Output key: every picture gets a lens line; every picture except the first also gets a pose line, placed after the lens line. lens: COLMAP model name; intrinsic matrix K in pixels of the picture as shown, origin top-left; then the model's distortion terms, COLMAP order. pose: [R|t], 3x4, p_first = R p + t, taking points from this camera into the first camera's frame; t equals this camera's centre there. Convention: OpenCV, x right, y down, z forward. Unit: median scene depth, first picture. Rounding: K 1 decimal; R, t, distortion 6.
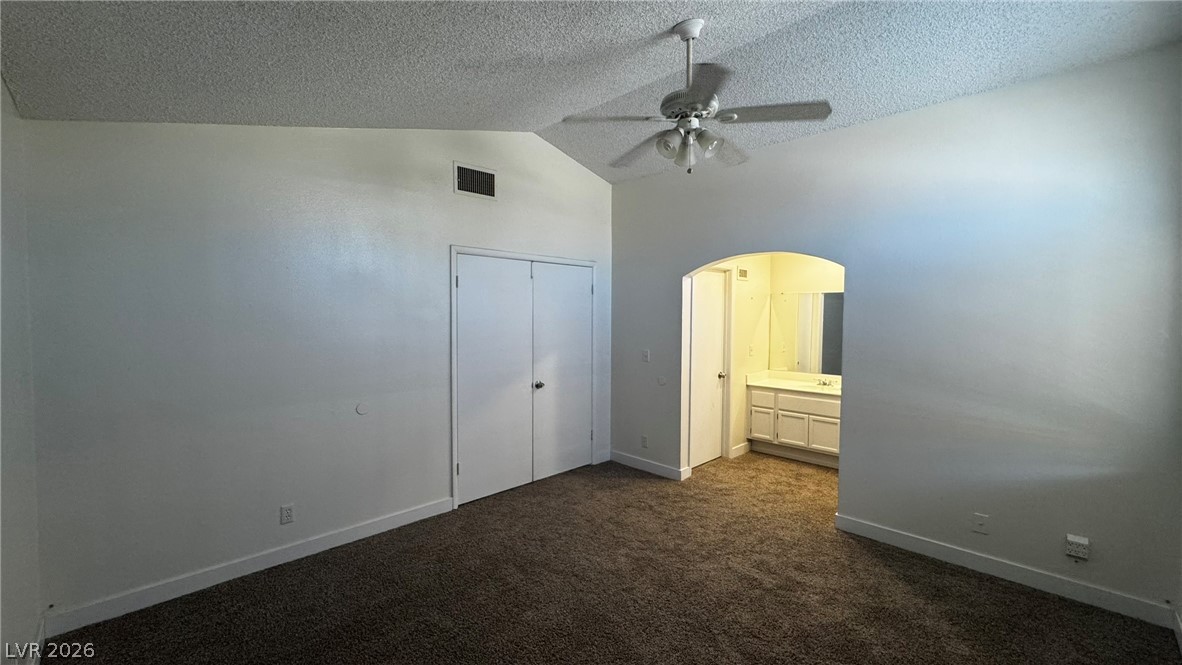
lens RADIAL K [[474.3, 0, 586.9], [0, 474.3, 334.4], [0, 0, 1]] dist [0.000260, -0.000038]
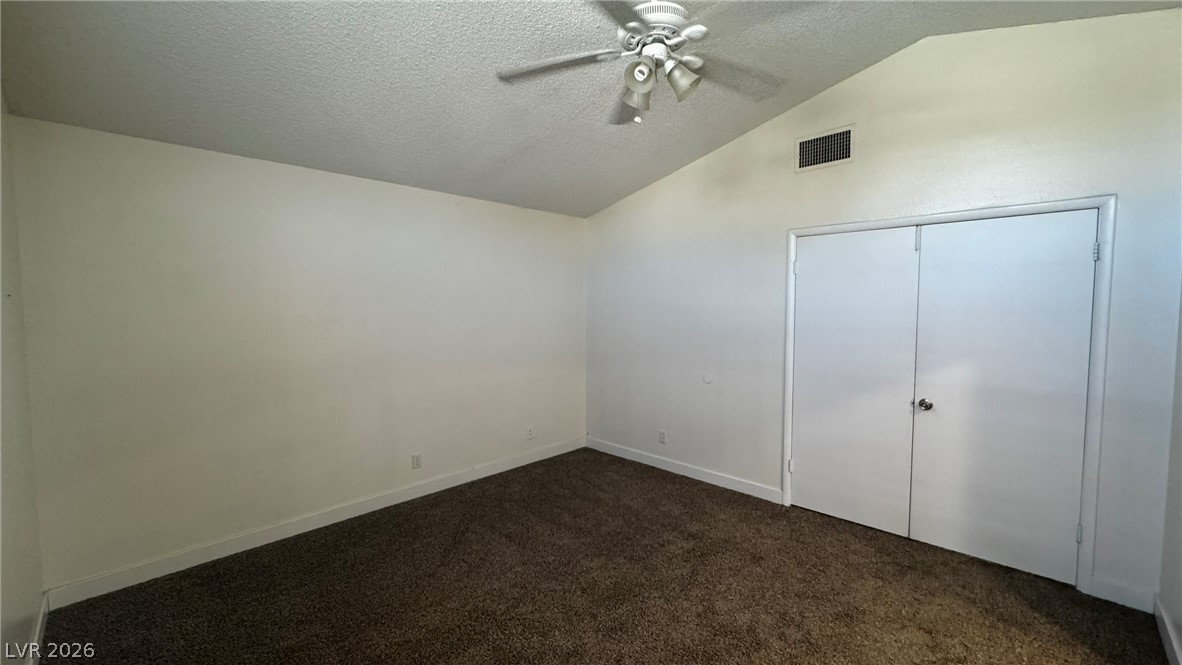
lens RADIAL K [[474.3, 0, 588.0], [0, 474.3, 330.8], [0, 0, 1]] dist [0.000260, -0.000038]
pose [[0.014831, 0.055222, -0.998364, 0.604336], [-0.039431, 0.997729, 0.054601, -0.019369], [0.999112, 0.038556, 0.016975, 0.527025]]
